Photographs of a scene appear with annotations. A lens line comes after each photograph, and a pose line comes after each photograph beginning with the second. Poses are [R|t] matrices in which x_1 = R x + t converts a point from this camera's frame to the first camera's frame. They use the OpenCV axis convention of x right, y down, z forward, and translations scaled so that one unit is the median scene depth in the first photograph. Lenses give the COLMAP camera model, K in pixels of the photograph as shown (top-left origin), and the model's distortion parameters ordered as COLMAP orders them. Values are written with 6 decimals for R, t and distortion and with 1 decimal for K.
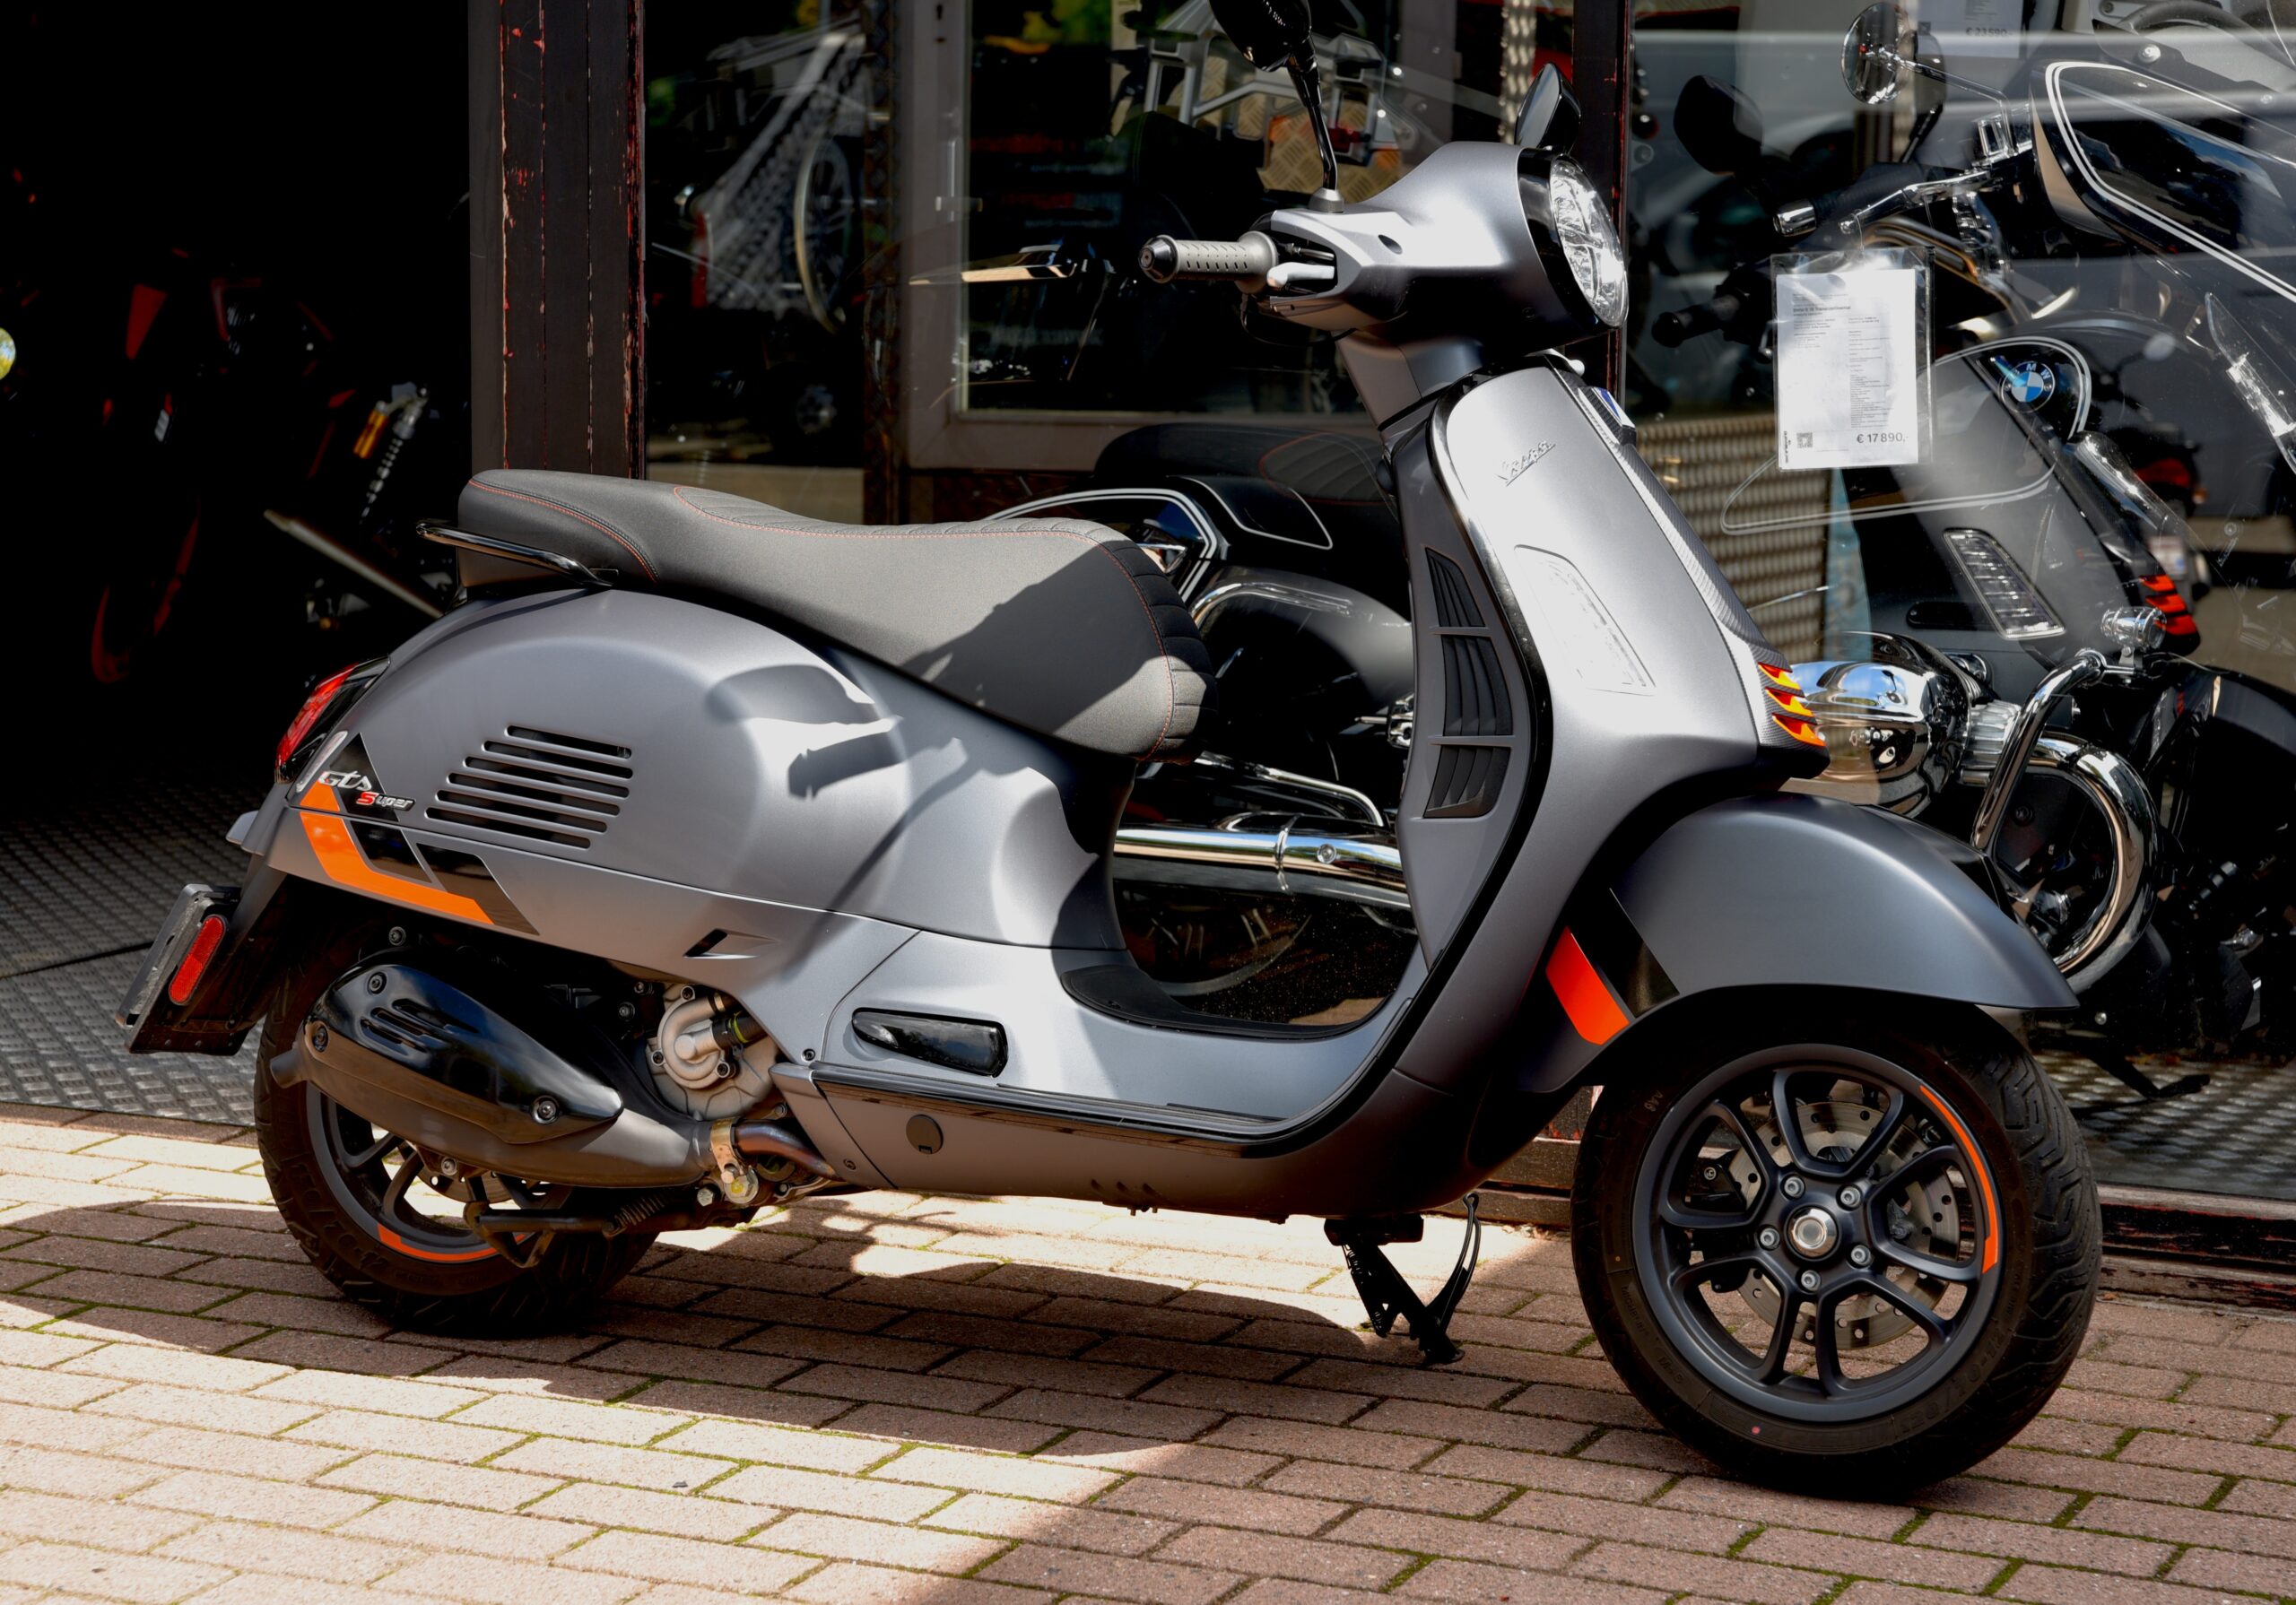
lens RADIAL K [[4779.9, 0, 1139.1], [0, 4779.9, 807.8], [0, 0, 1]] dist [0.250297, 0.000000]
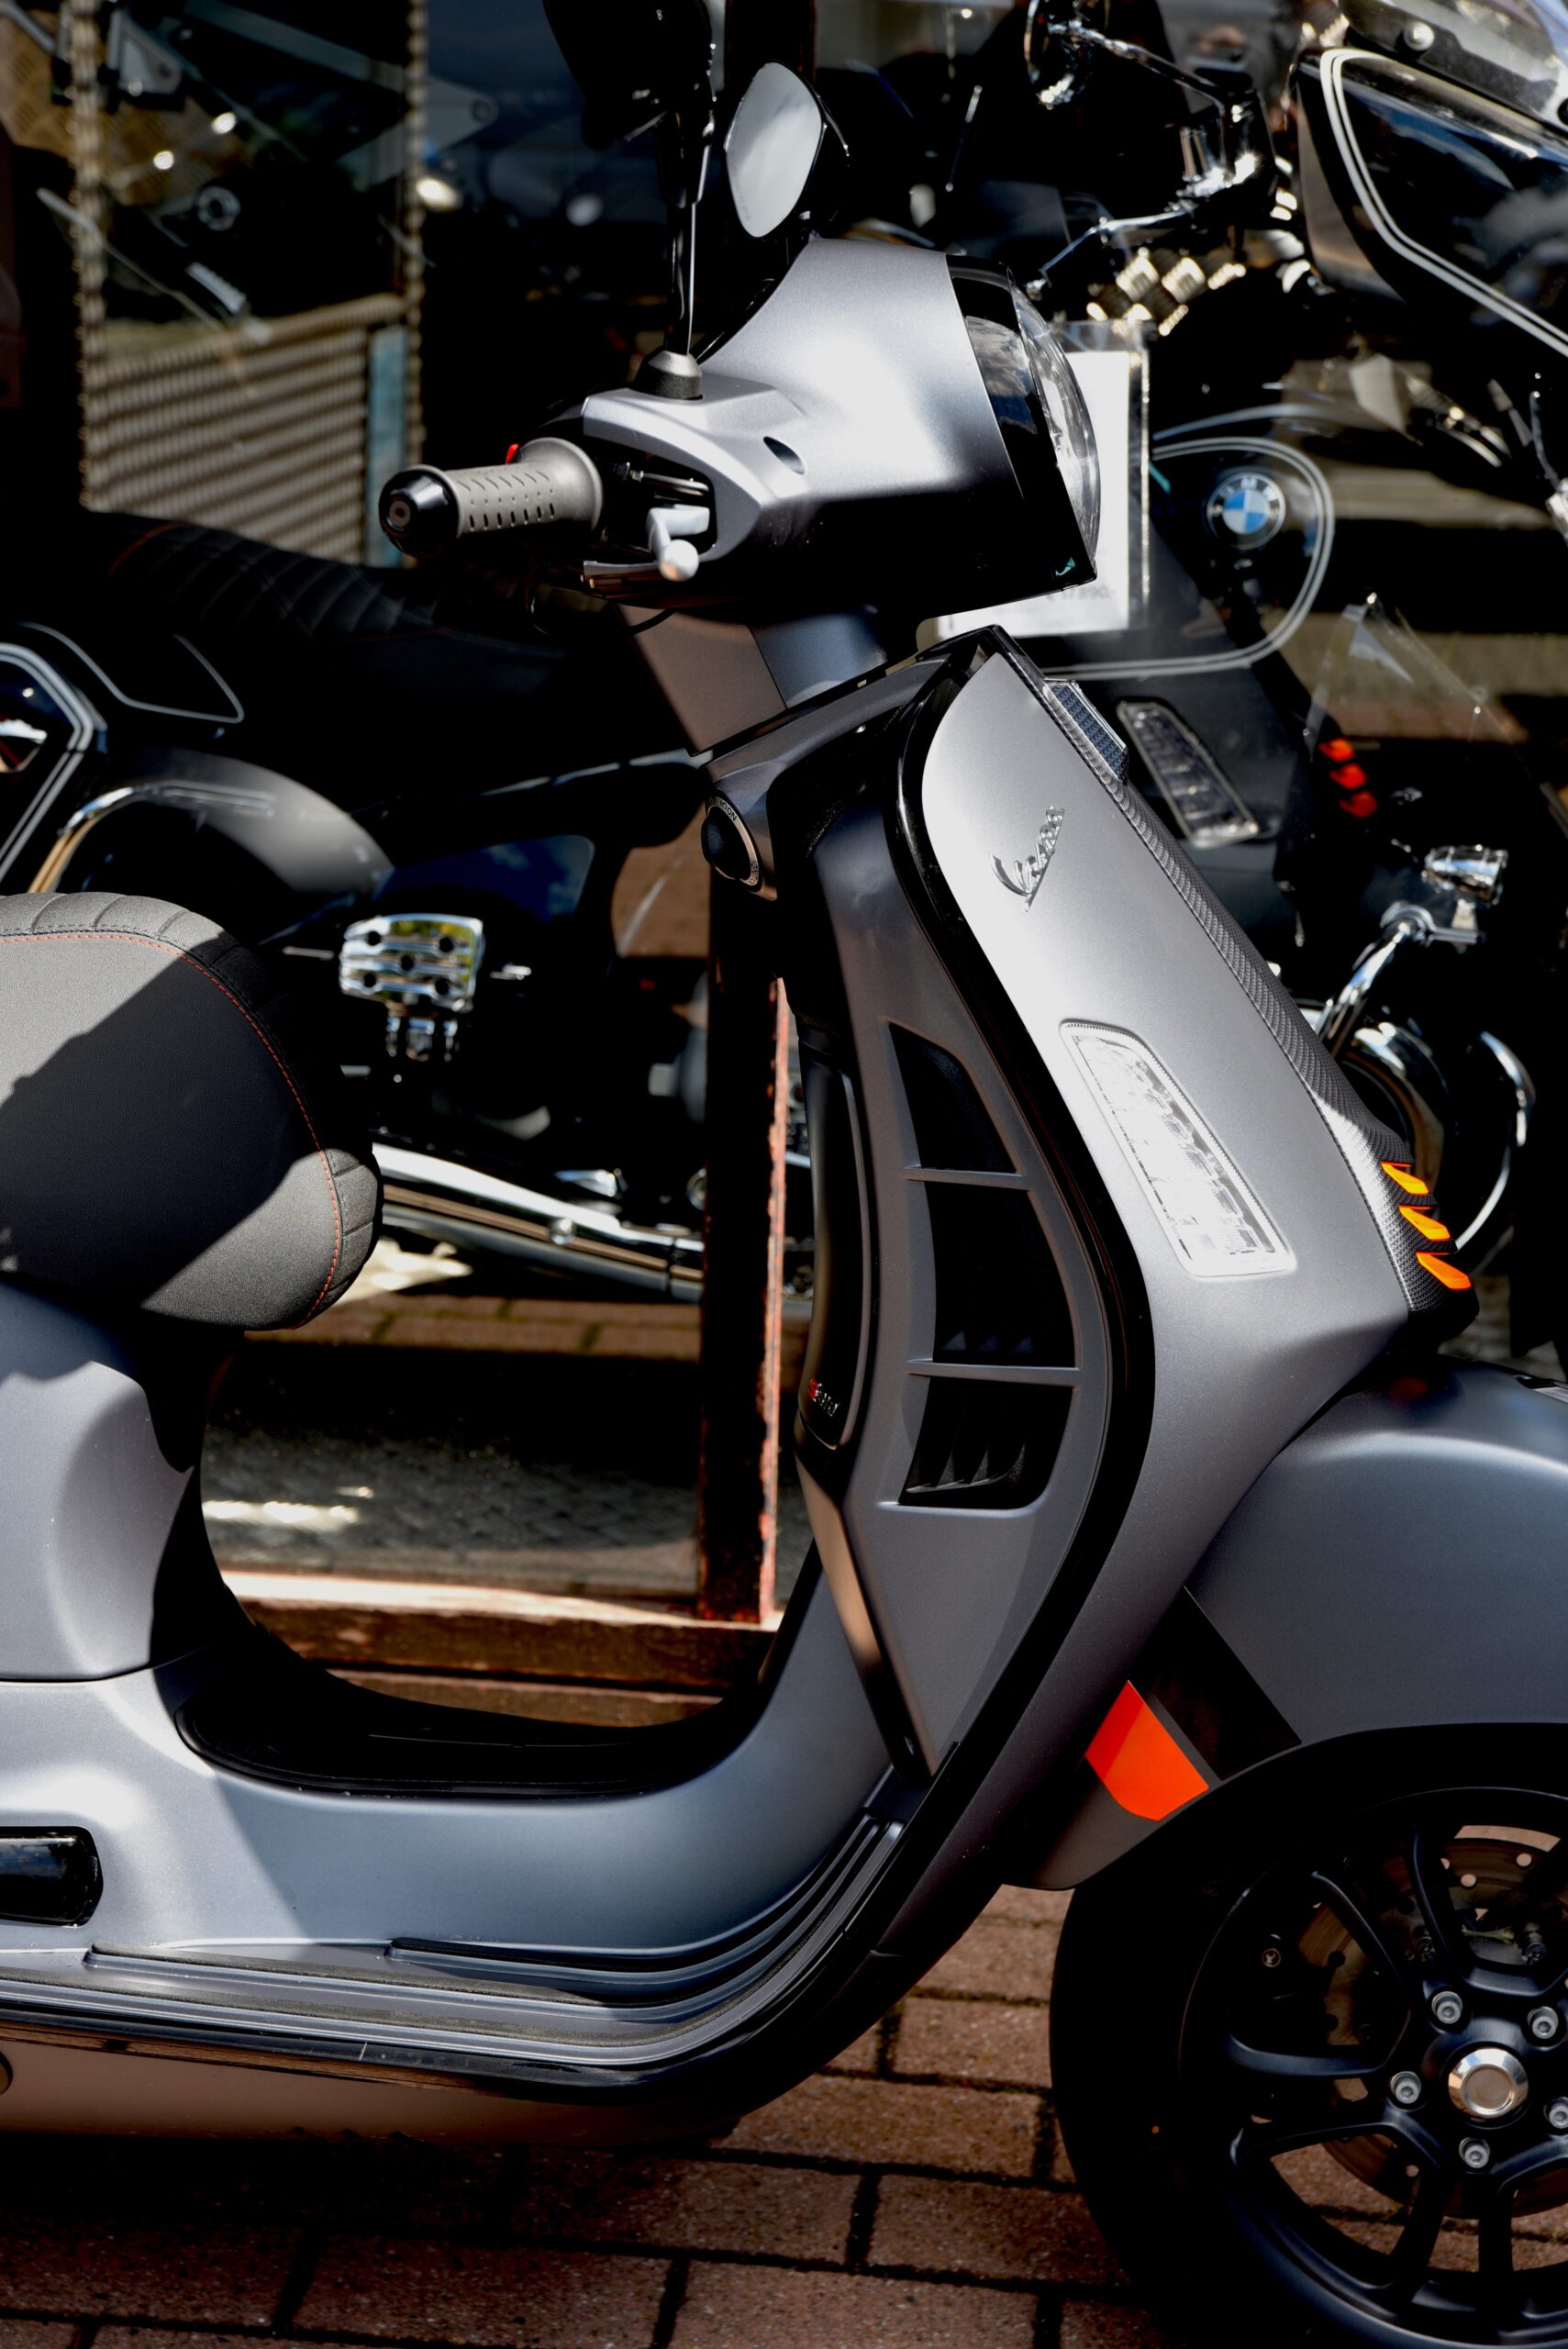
lens RADIAL K [[3877.2, 0, 781.7], [0, 3877.2, 1225.8], [0, 0, 1]] dist [0.152102, 0.000000]
pose [[0.948641, -0.076238, 0.307030, -0.085757], [0.021596, 0.983870, 0.177577, -0.103924], [-0.315615, -0.161826, 0.934986, 0.539657]]
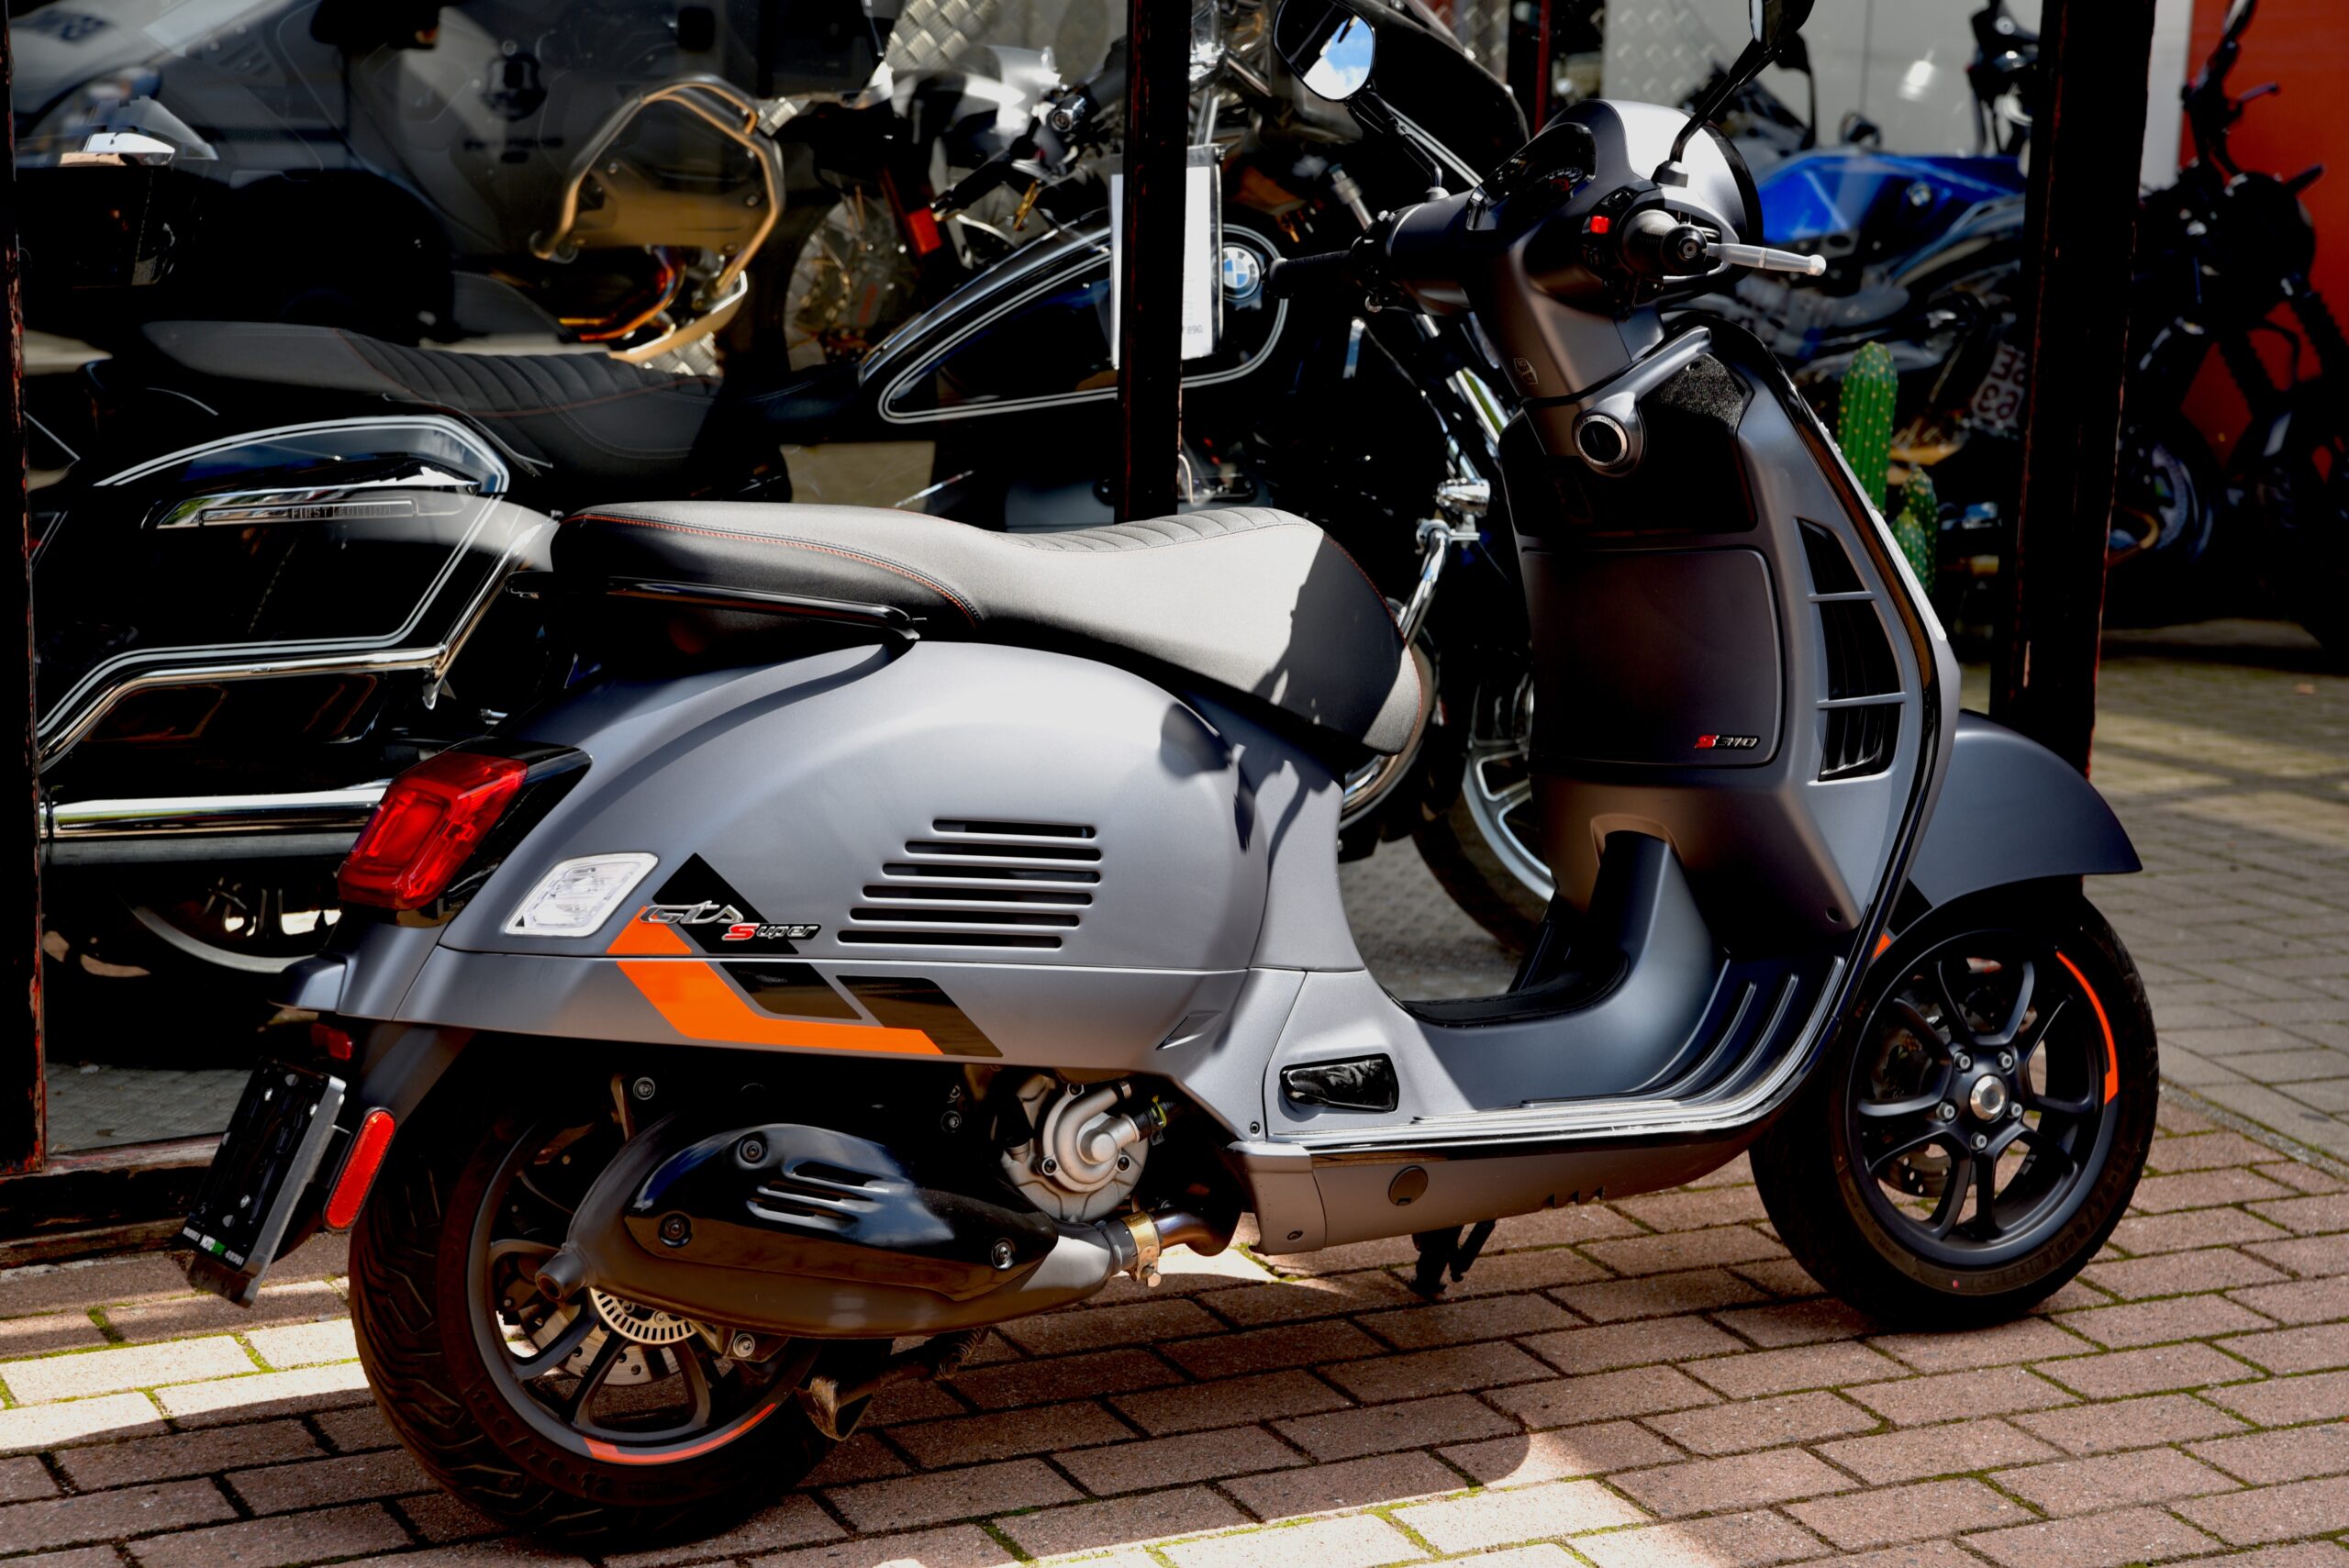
lens RADIAL K [[4282.4, 0, 1180.8], [0, 4282.4, 788.7], [0, 0, 1]] dist [0.250093, 0.000000]
pose [[0.609455, -0.147873, 0.778909, -0.692816], [0.071119, 0.988688, 0.132052, -0.119273], [-0.789625, -0.025085, 0.613077, 0.502143]]
